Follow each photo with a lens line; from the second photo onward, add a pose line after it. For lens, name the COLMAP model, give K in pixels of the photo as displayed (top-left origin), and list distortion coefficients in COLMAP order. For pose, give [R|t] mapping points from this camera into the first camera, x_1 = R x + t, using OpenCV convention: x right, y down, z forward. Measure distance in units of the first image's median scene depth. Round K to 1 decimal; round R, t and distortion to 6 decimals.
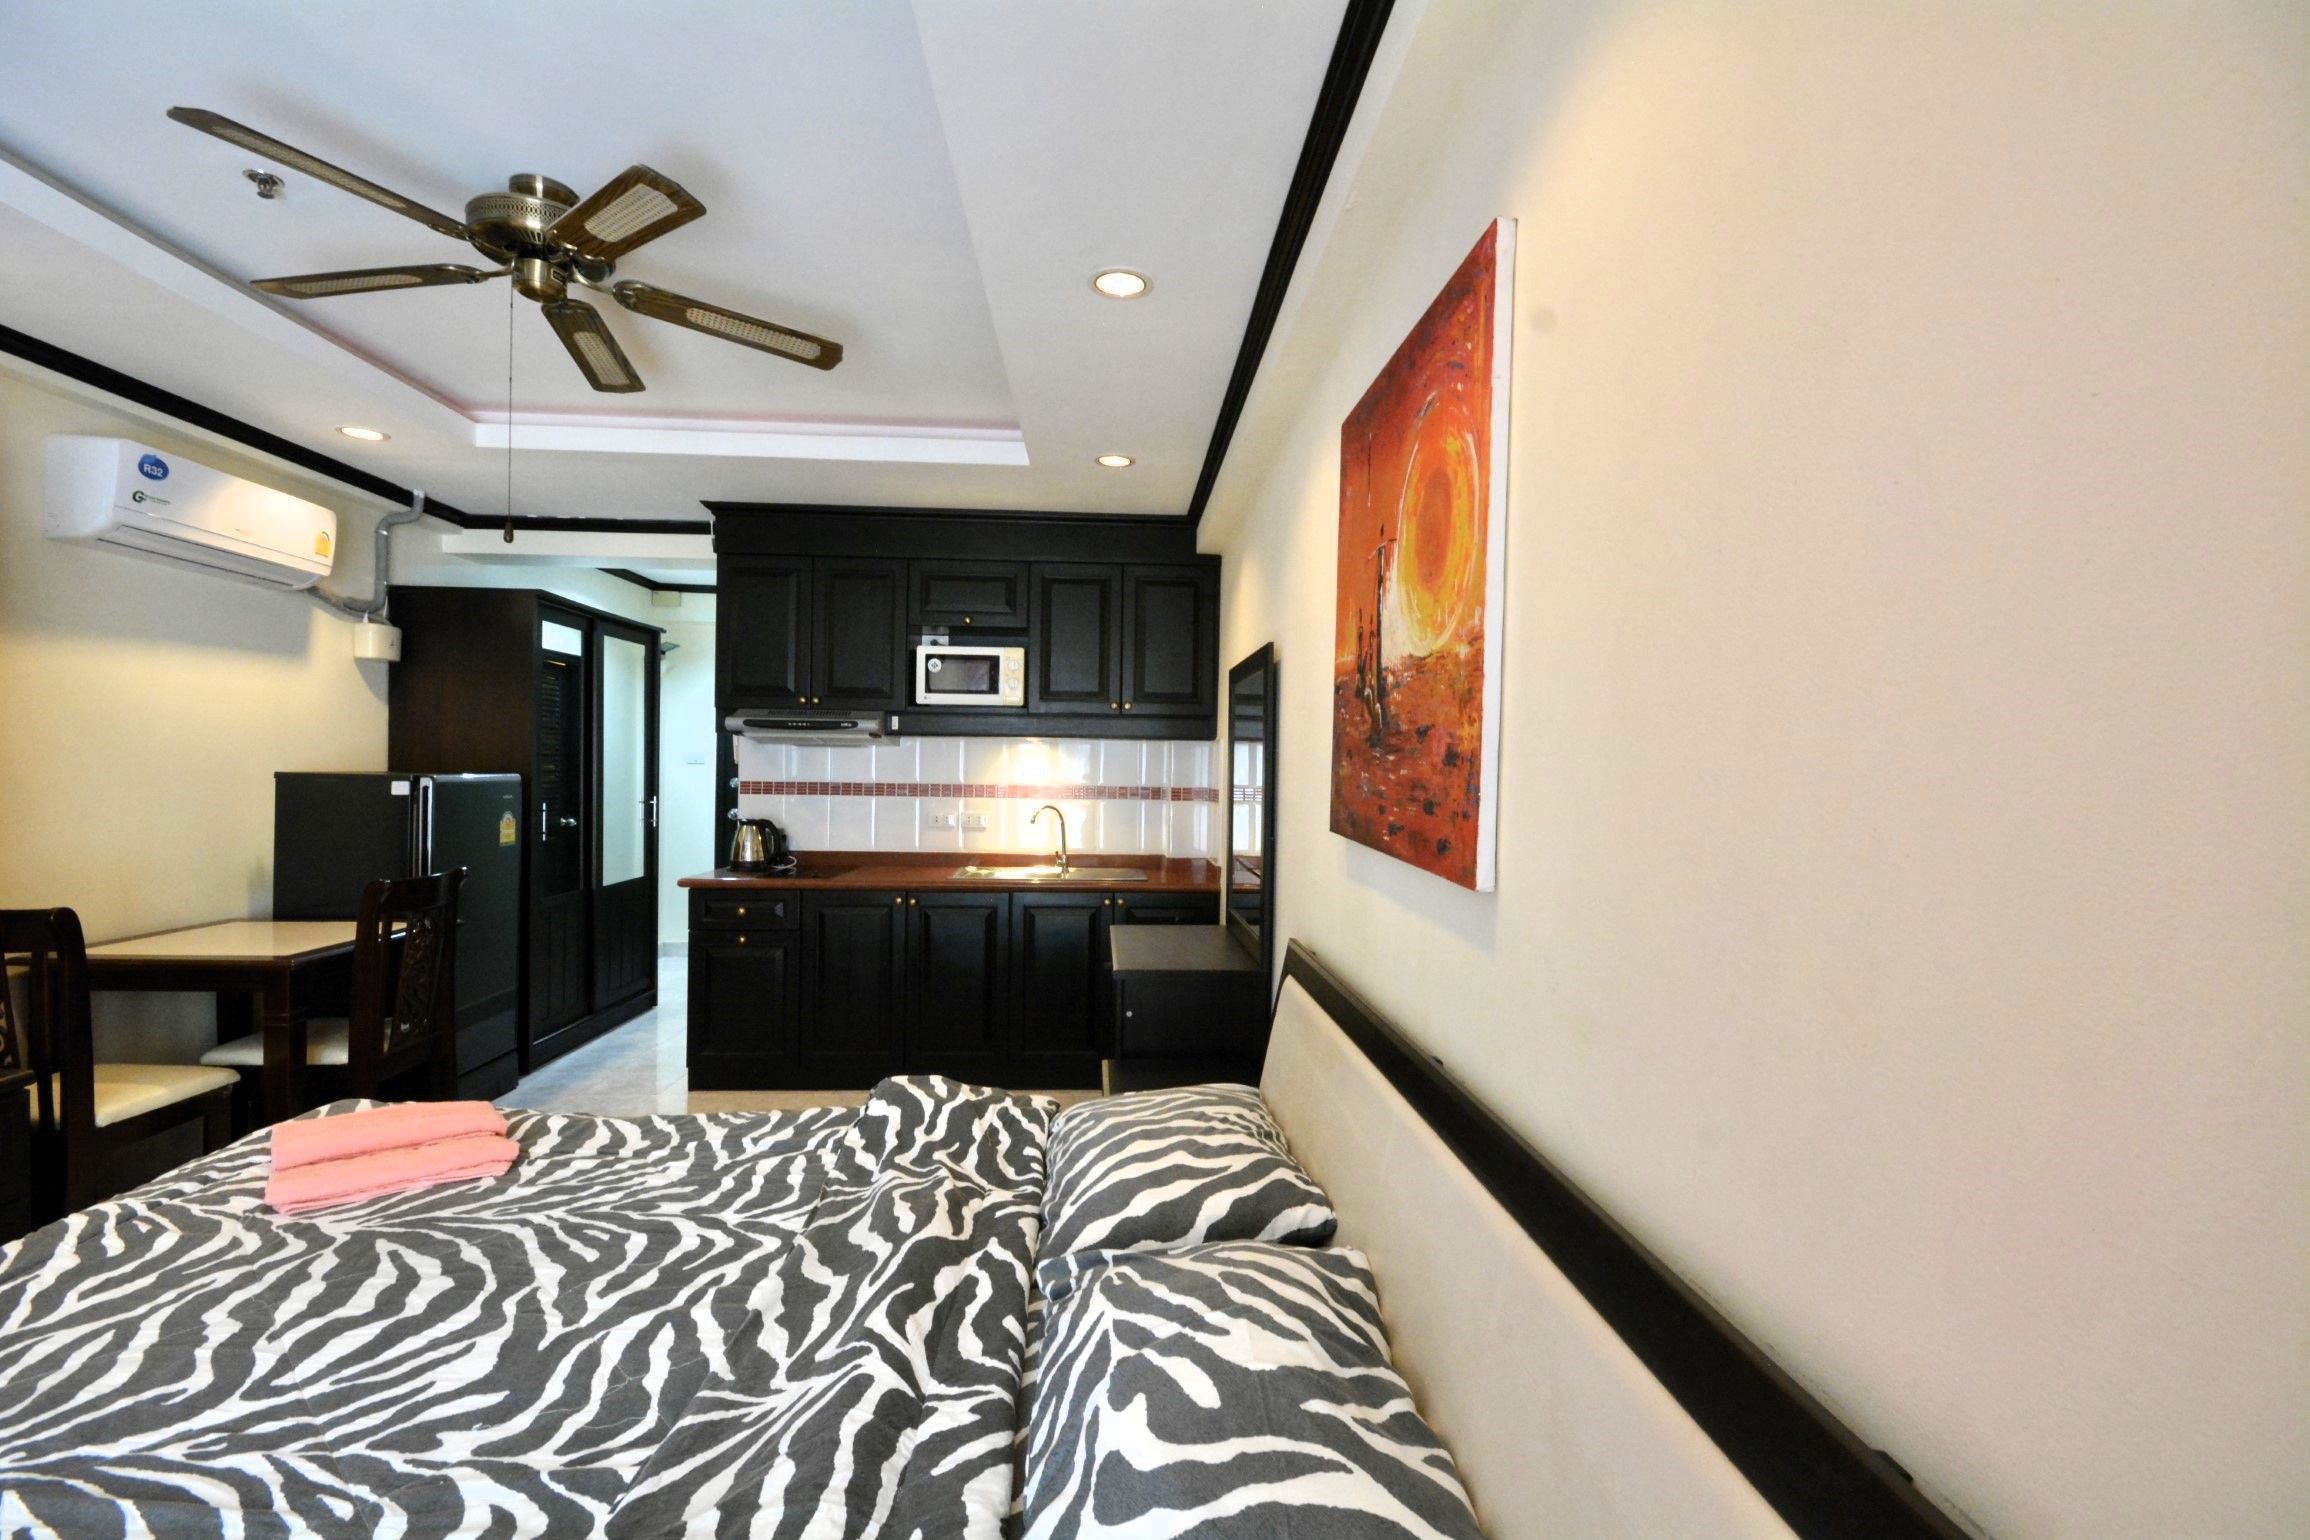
lens RADIAL K [[1010.5, 0, 1160.1], [0, 1010.5, 773.9], [0, 0, 1]] dist [0.007151, -0.012438]
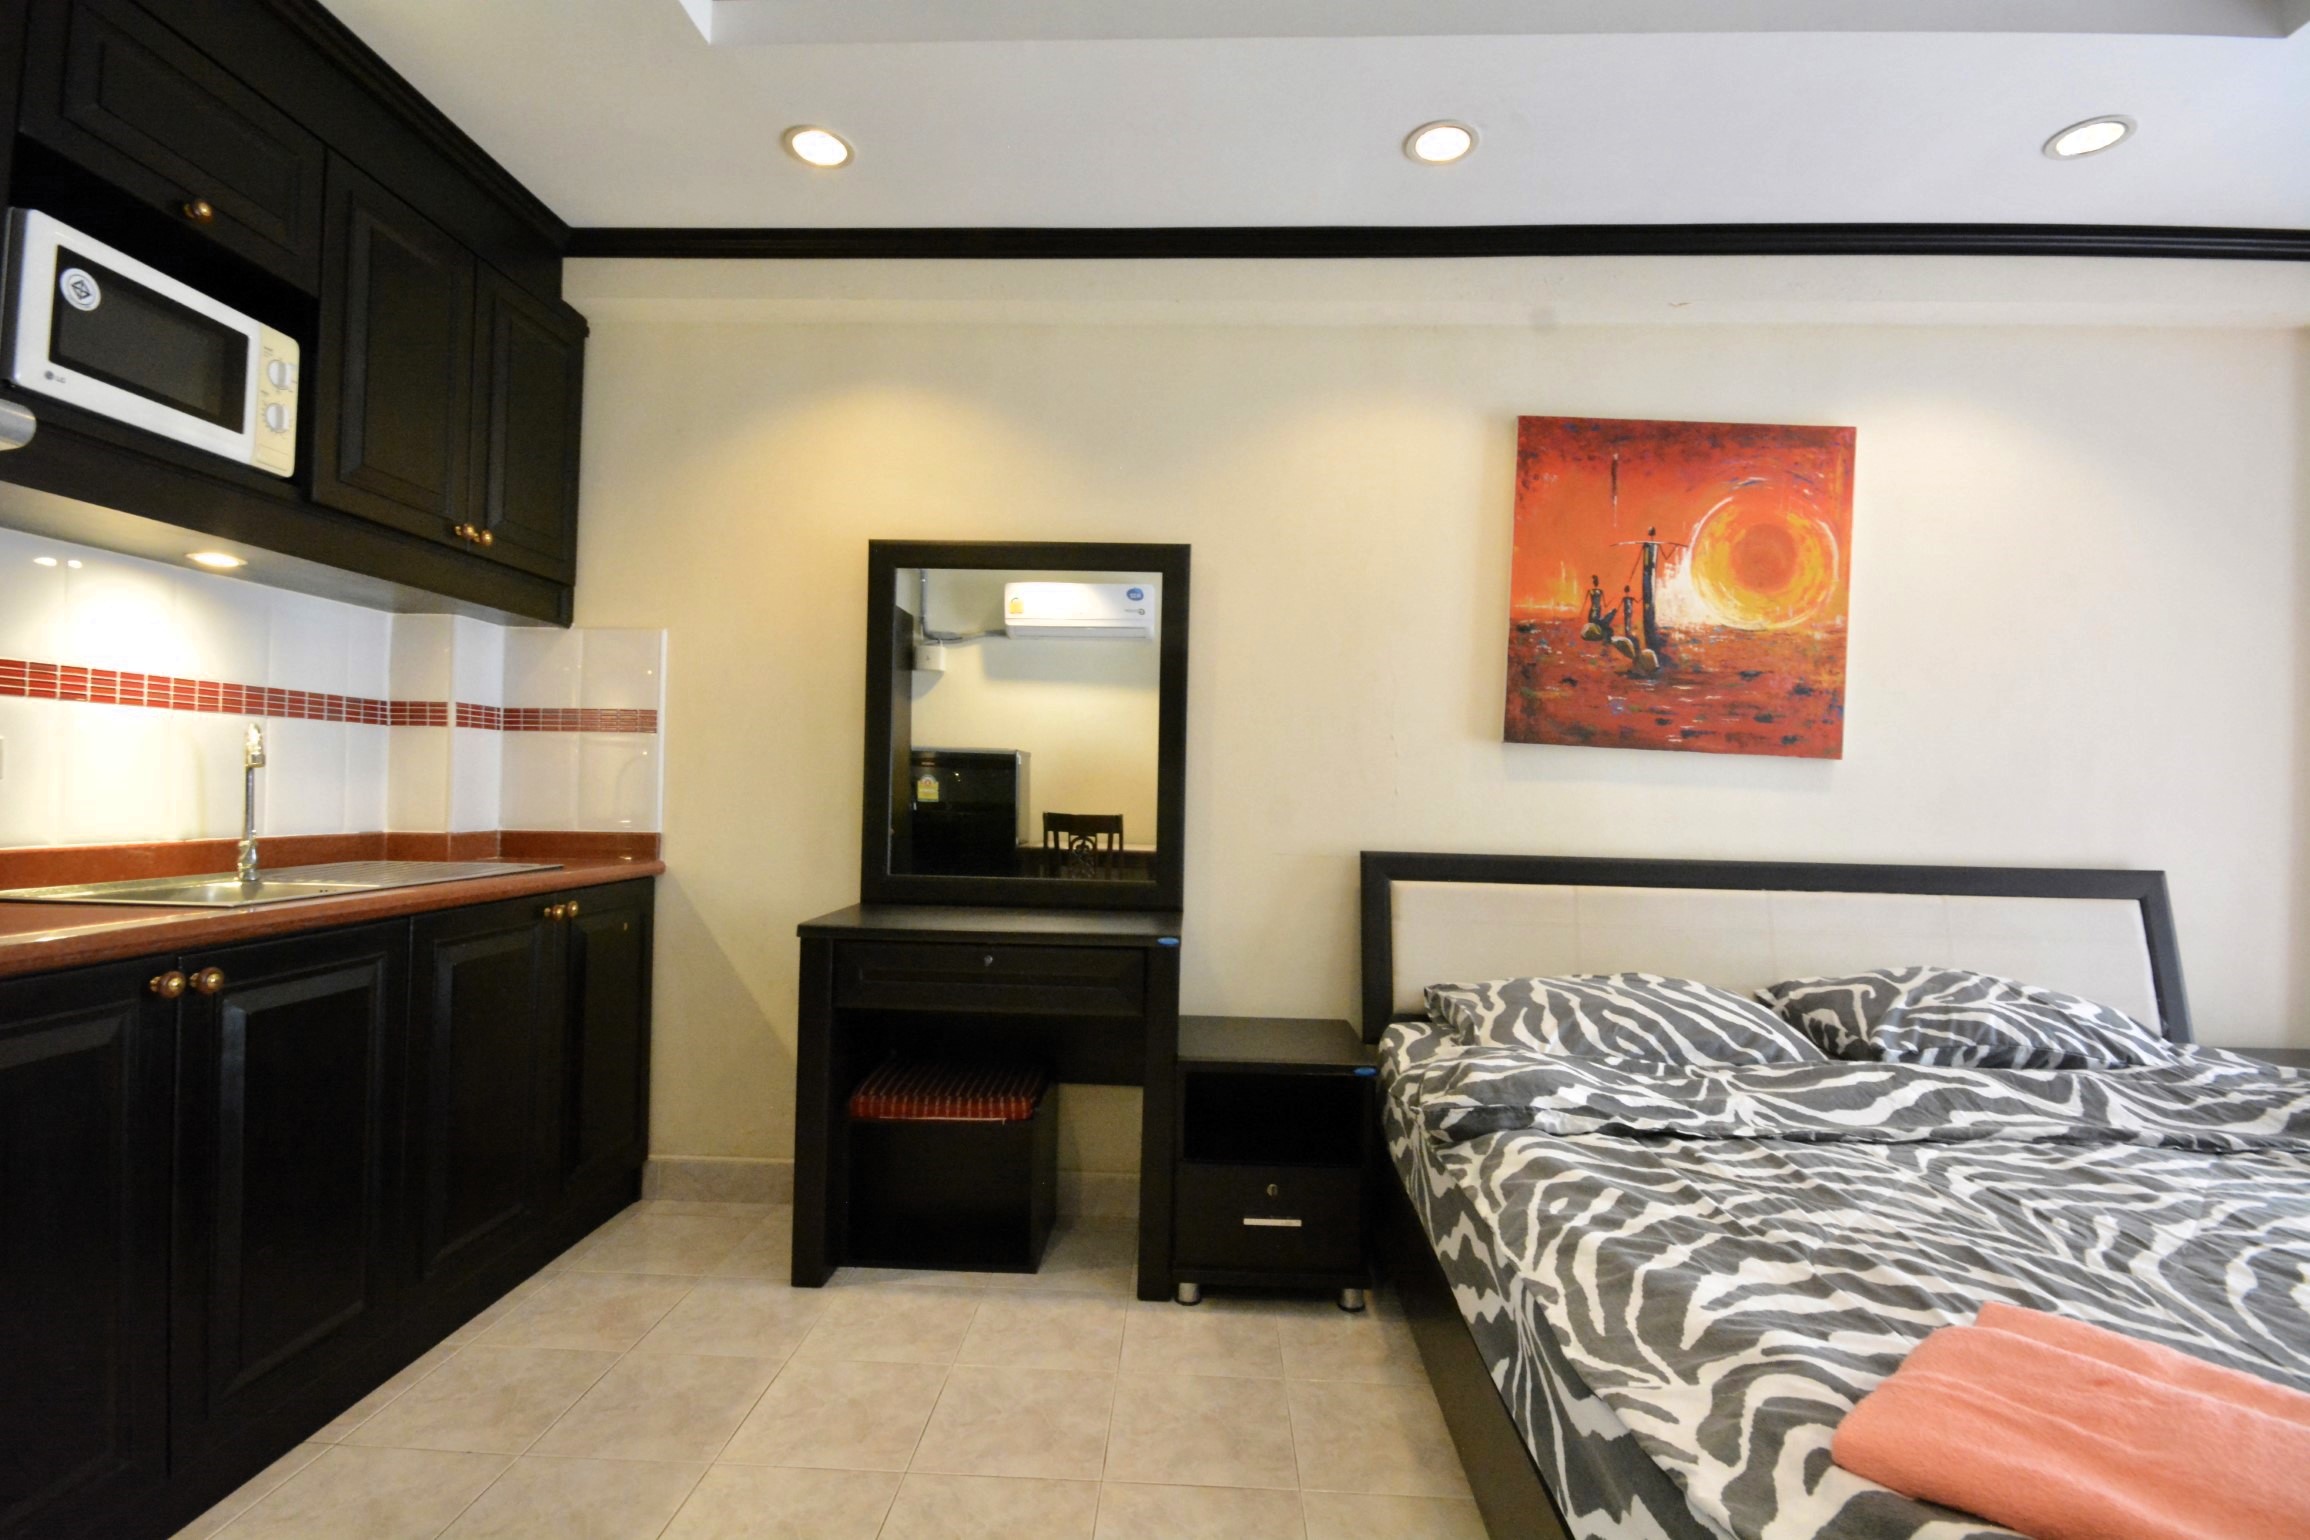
lens RADIAL K [[1055.0, 0, 1159.8], [0, 1055.0, 774.1], [0, 0, 1]] dist [0.010015, -0.007180]
pose [[0.098634, 0.003159, 0.995119, -0.785127], [-0.016678, 0.999860, -0.001521, 0.071103], [-0.994984, -0.016447, 0.098673, 0.885532]]
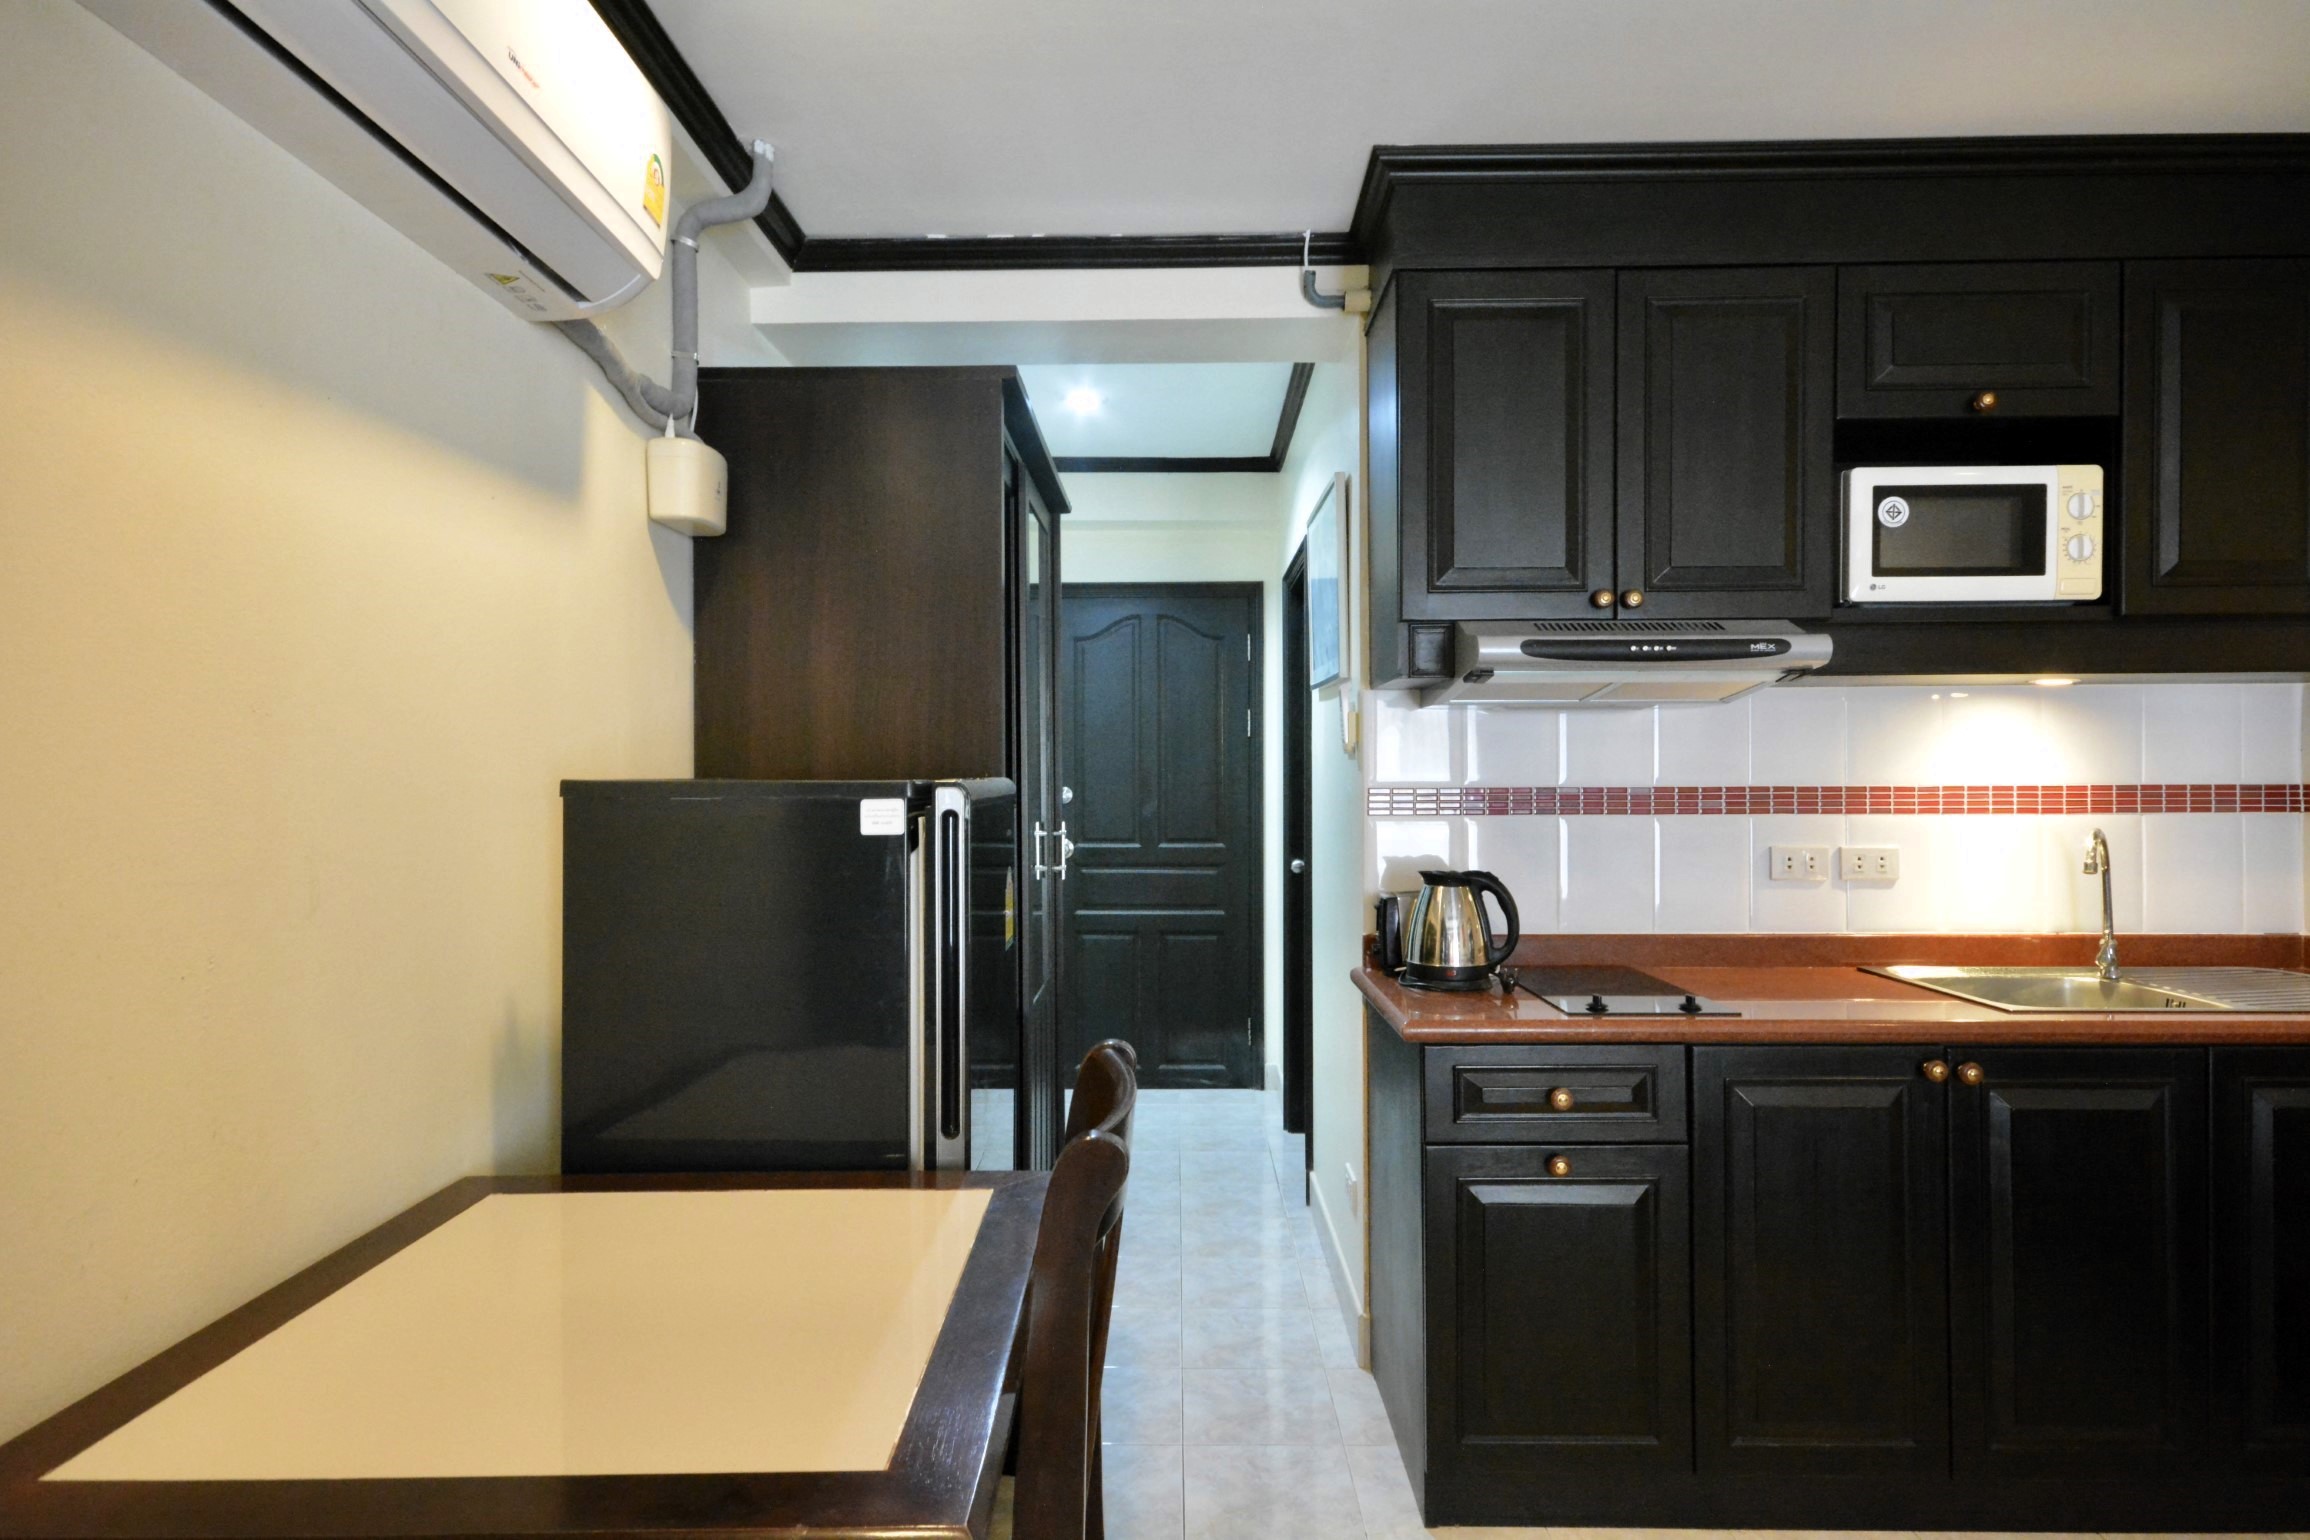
lens RADIAL K [[1238.2, 0, 1162.0], [0, 1238.2, 781.2], [0, 0, 1]] dist [0.020517, 0.000717]
pose [[0.997400, -0.017439, -0.069925, -0.732996], [0.017608, 0.999843, 0.001797, 0.002429], [0.069882, -0.003023, 0.997551, 0.649494]]
